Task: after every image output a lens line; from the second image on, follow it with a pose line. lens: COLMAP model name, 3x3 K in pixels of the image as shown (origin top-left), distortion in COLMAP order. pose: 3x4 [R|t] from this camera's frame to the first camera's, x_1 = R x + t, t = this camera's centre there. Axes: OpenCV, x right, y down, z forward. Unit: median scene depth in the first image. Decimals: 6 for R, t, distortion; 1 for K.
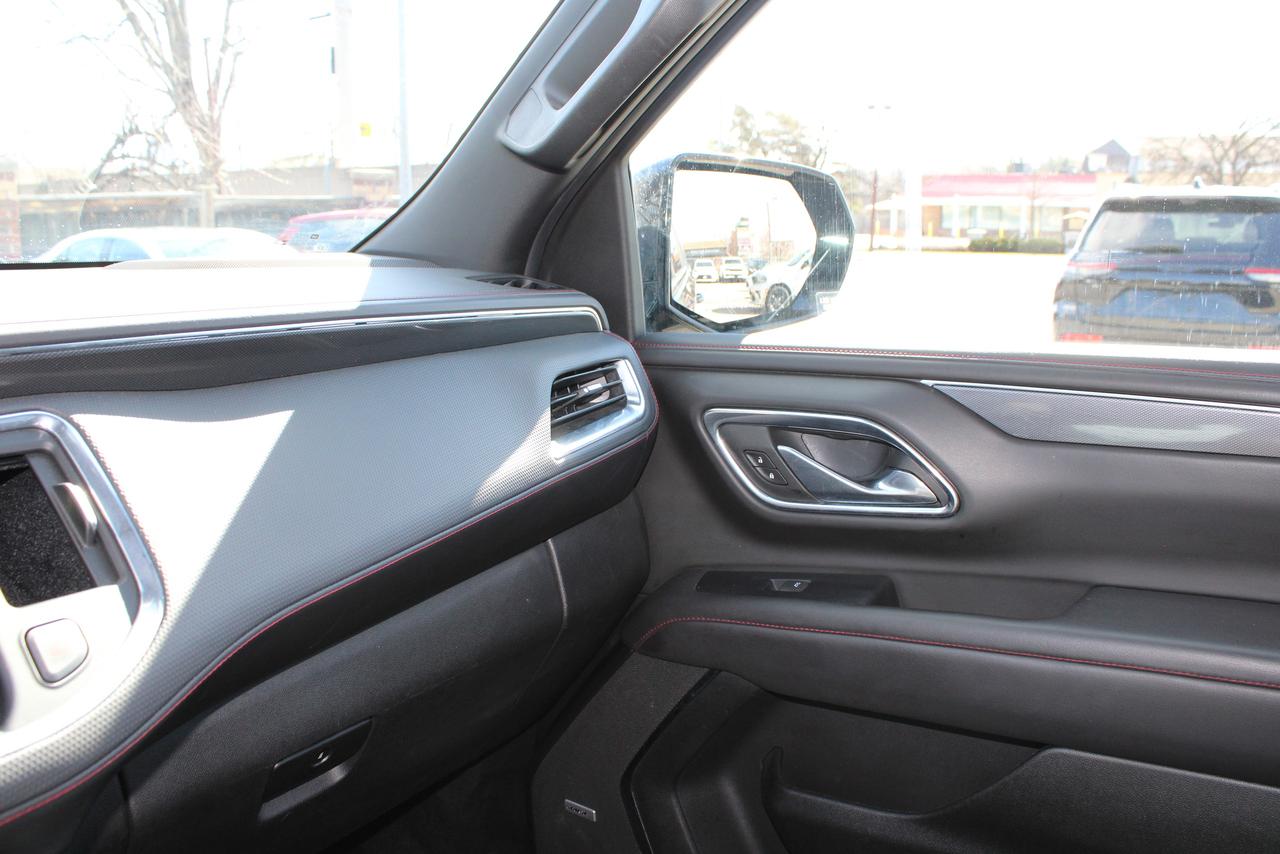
lens RADIAL K [[1015.2, 0, 657.6], [0, 1015.2, 425.4], [0, 0, 1]] dist [-0.171073, 0.123778]
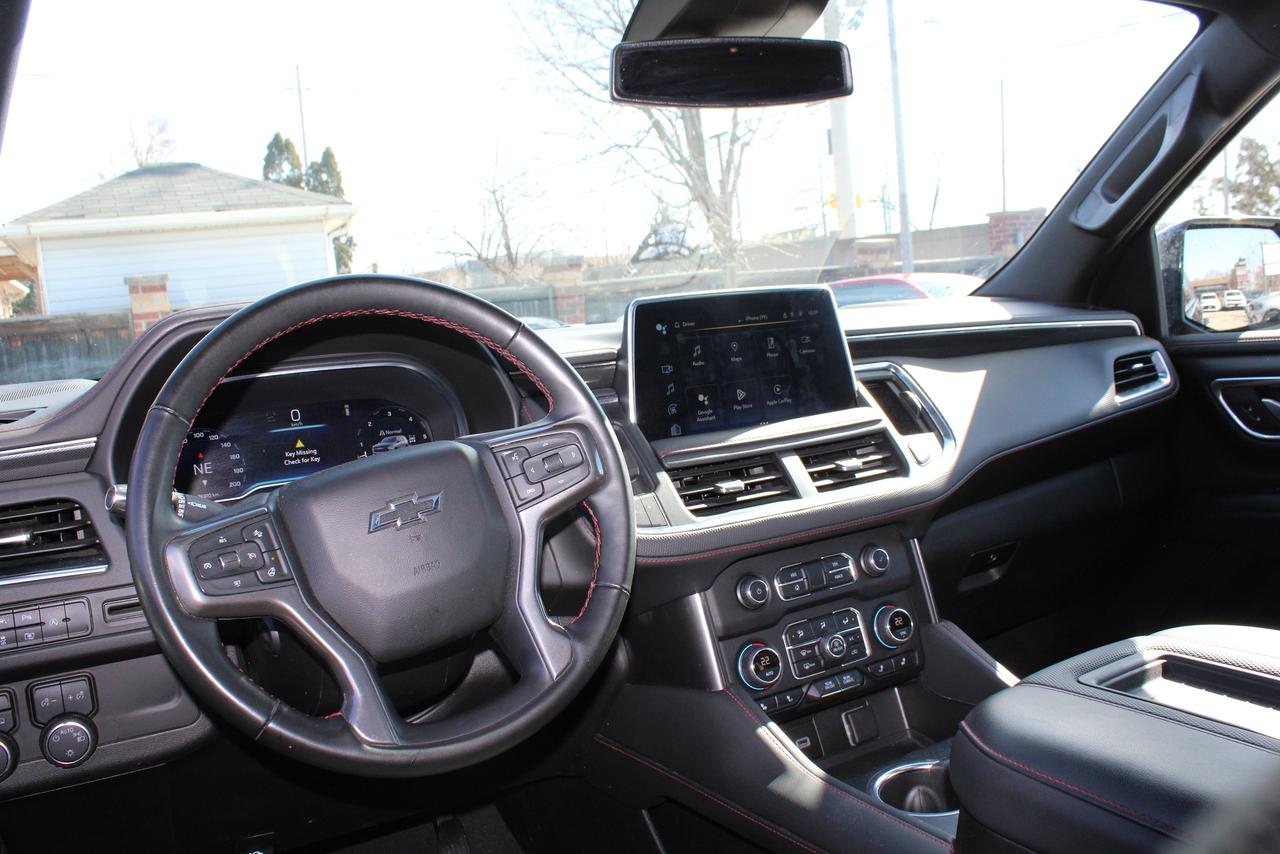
lens RADIAL K [[1015.2, 0, 657.6], [0, 1015.2, 425.4], [0, 0, 1]] dist [-0.171073, 0.123778]
pose [[0.889603, -0.016752, -0.456426, -0.016947], [-0.012358, 0.998078, -0.060718, 0.087604], [0.456567, 0.059656, 0.887687, -0.409760]]
